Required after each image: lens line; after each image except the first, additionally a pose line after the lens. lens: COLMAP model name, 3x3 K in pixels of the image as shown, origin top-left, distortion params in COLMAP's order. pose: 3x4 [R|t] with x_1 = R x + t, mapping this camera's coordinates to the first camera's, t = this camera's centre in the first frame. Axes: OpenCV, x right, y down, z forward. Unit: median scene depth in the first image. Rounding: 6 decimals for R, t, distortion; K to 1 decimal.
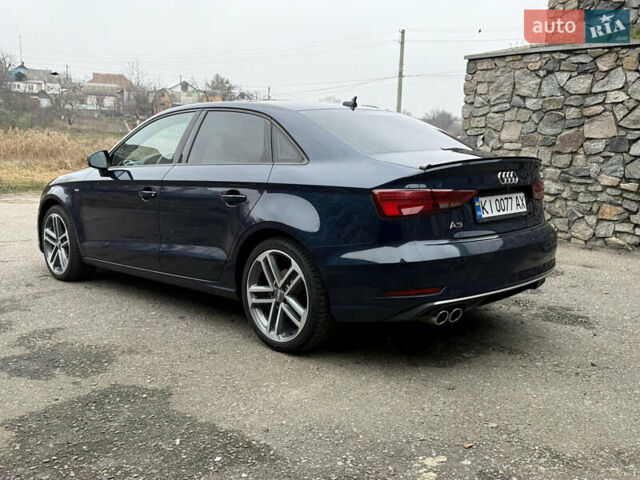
lens RADIAL K [[632.5, 0, 322.1], [0, 632.5, 236.6], [0, 0, 1]] dist [0.014710, 0.000000]
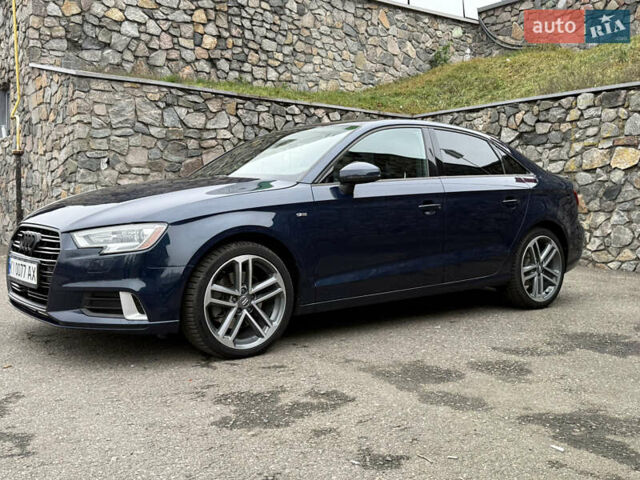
lens RADIAL K [[677.3, 0, 320.7], [0, 677.3, 237.6], [0, 0, 1]] dist [0.055055, 0.000000]
pose [[0.150471, -0.067281, 0.986322, -0.781534], [0.129195, 0.990464, 0.047854, -0.053180], [-0.980136, 0.120228, 0.157729, 0.579981]]
